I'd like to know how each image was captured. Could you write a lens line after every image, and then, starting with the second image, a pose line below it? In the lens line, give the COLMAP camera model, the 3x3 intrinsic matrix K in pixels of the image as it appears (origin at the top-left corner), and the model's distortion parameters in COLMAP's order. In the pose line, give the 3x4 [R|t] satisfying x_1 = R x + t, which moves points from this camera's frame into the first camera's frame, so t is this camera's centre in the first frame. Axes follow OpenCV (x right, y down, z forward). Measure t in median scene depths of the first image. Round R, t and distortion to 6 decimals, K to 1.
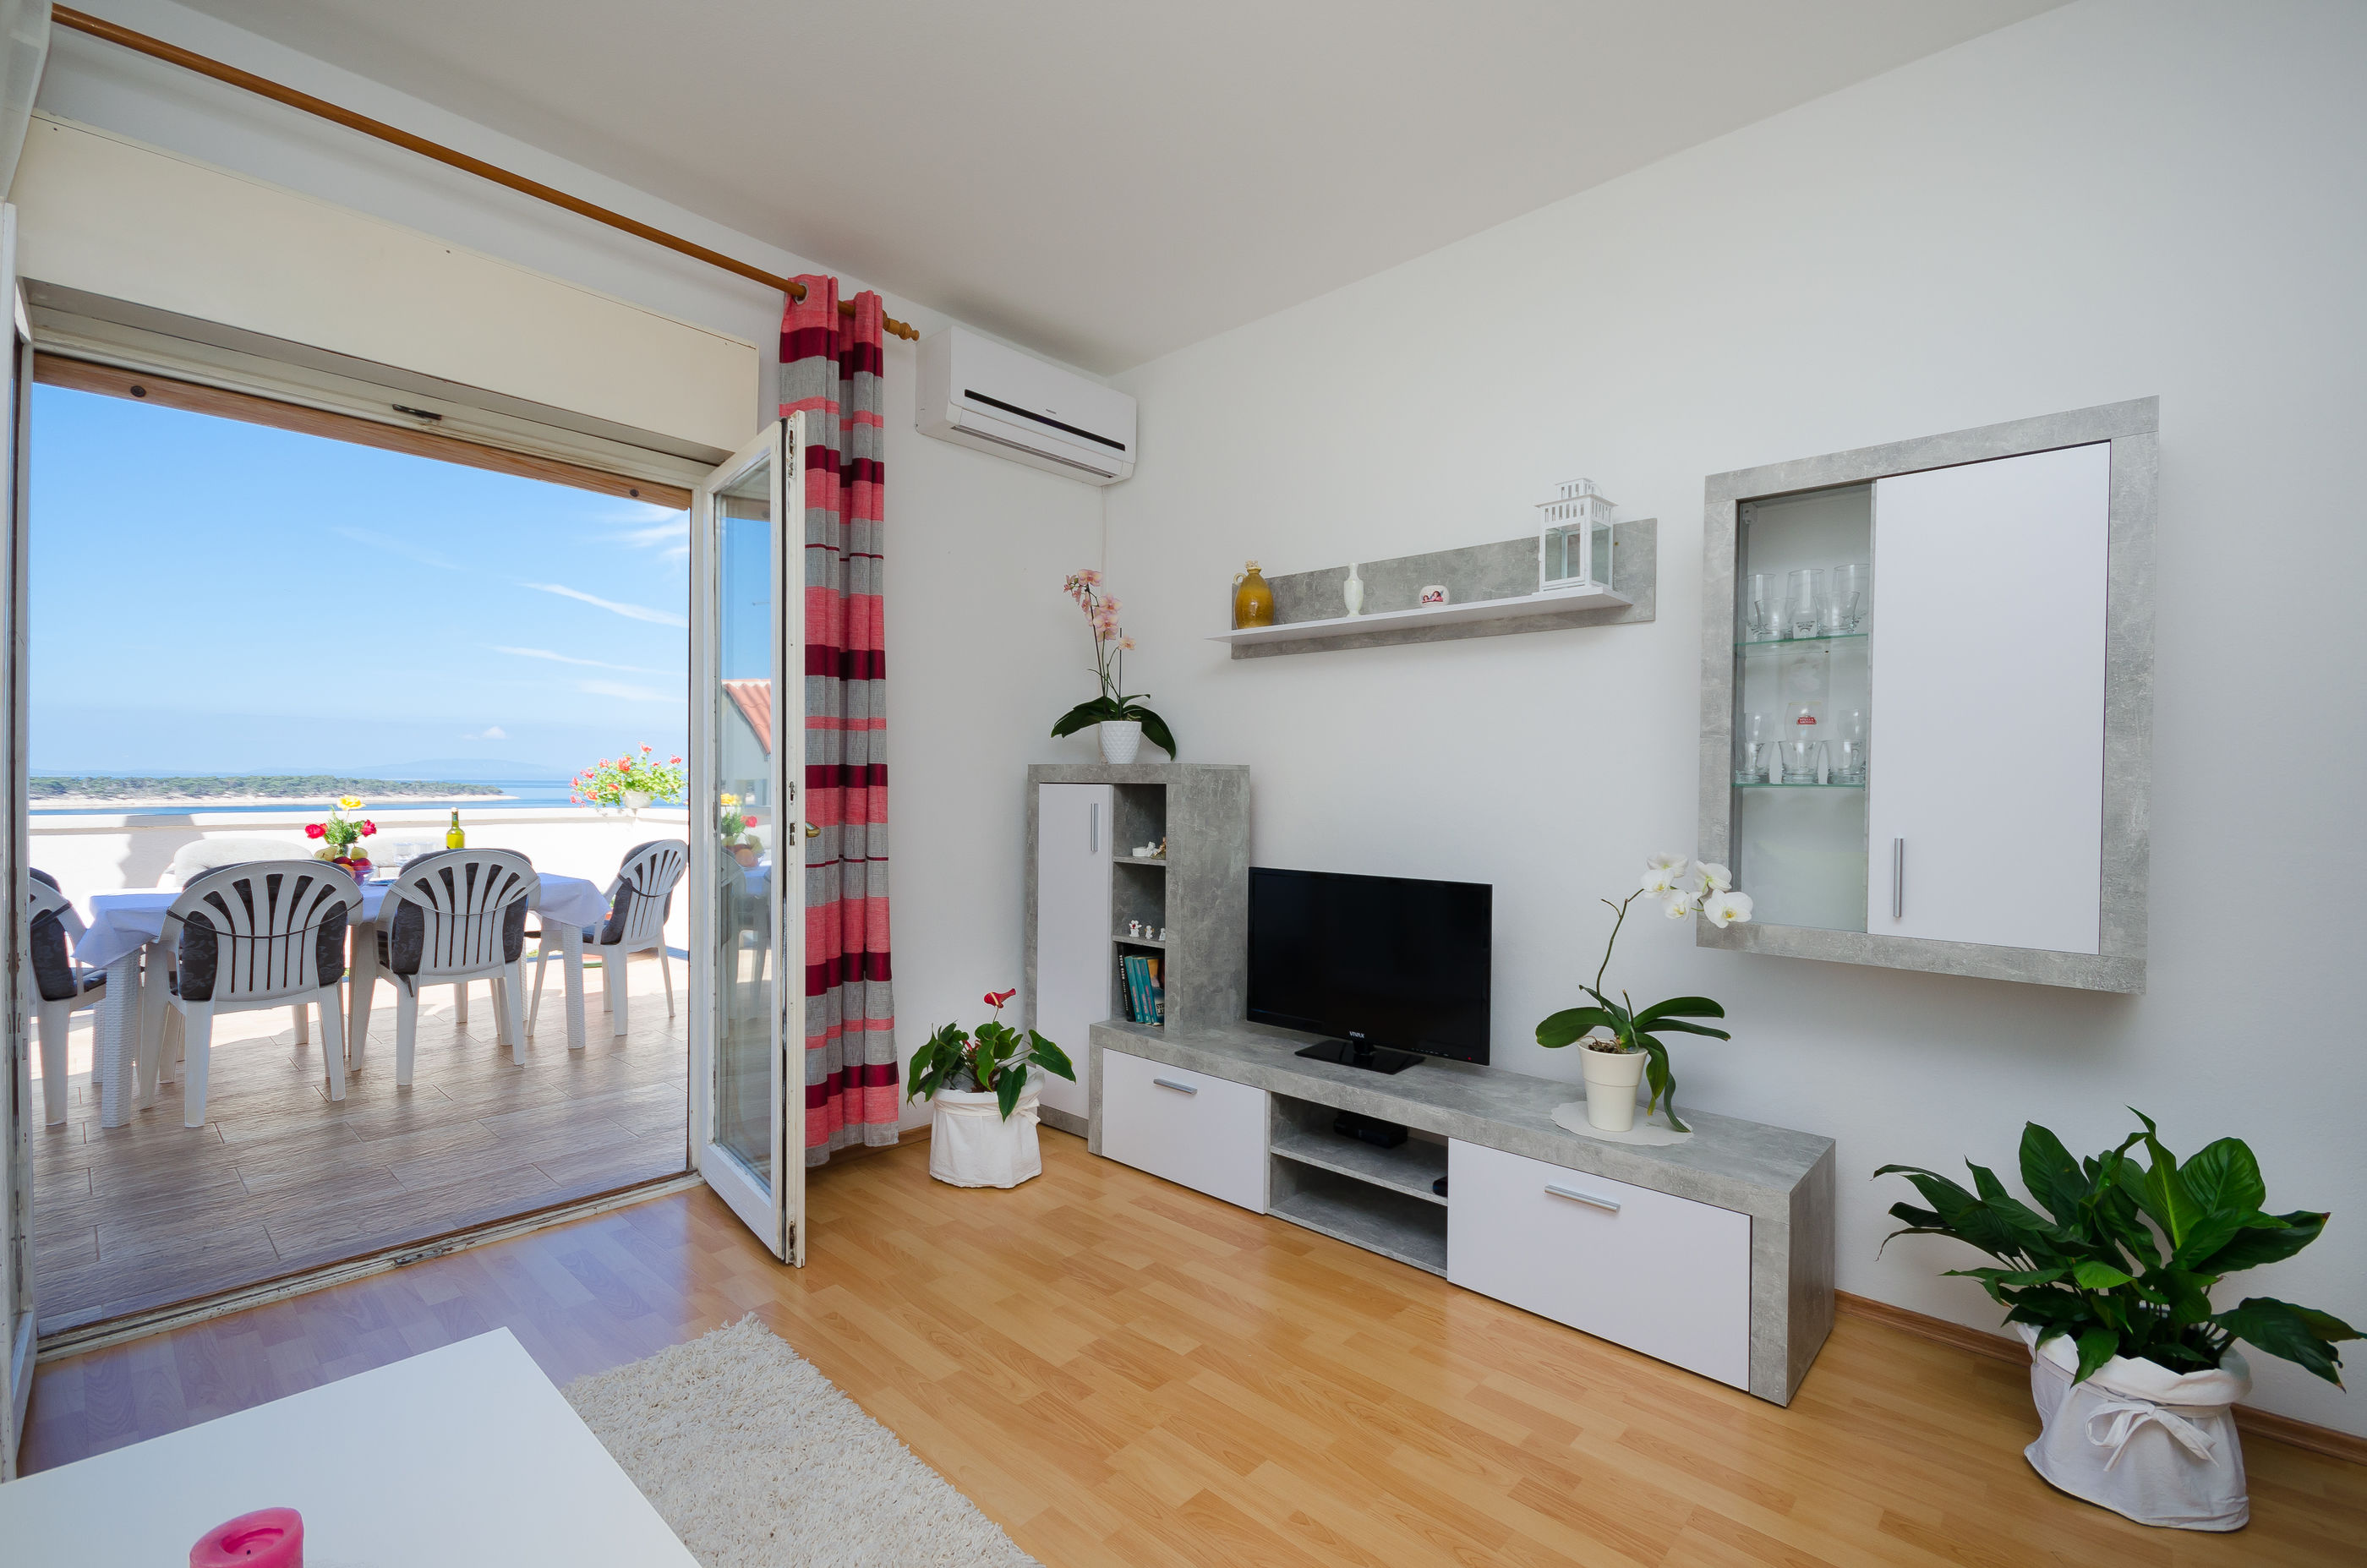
lens RADIAL K [[1058.2, 0, 1193.2], [0, 1058.2, 795.6], [0, 0, 1]] dist [0.001851, -0.002634]
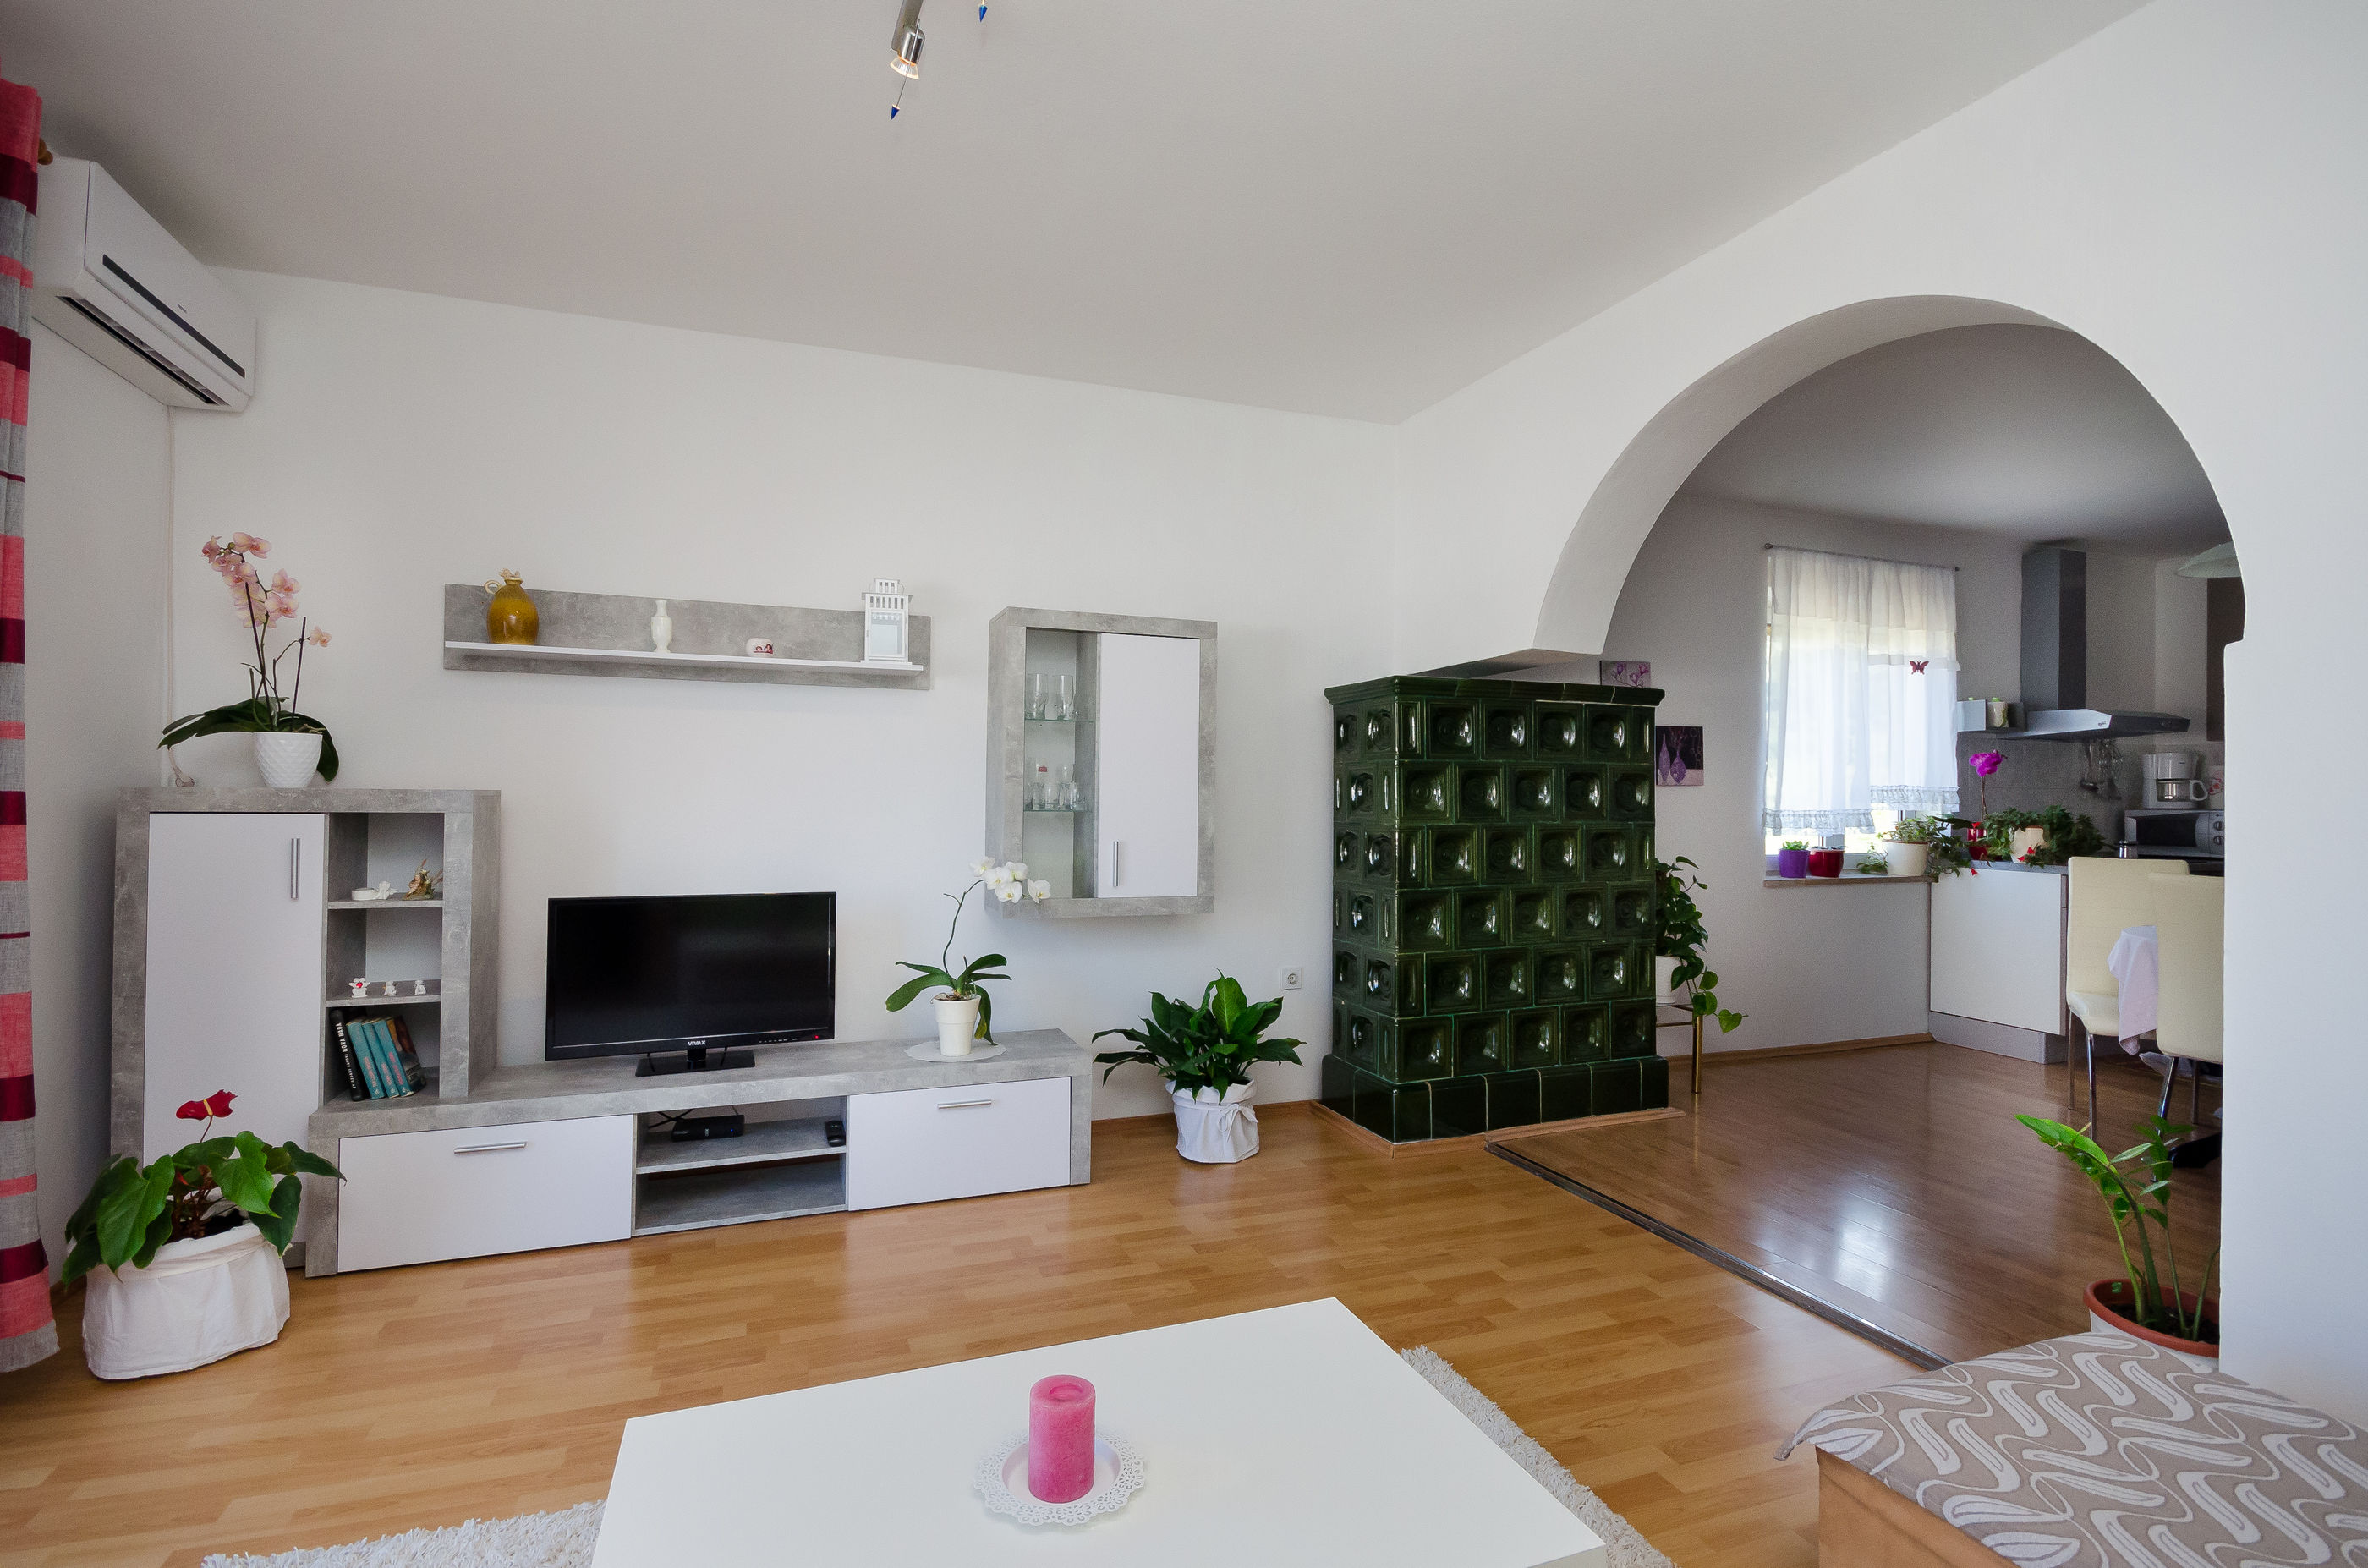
lens RADIAL K [[1058.7, 0, 1185.2], [0, 1058.7, 787.0], [0, 0, 1]] dist [0.001851, -0.002634]
pose [[0.472679, 0.003166, 0.881229, -0.532562], [0.006203, 0.999957, -0.006920, -0.023624], [-0.881213, 0.008737, 0.472639, 0.044953]]
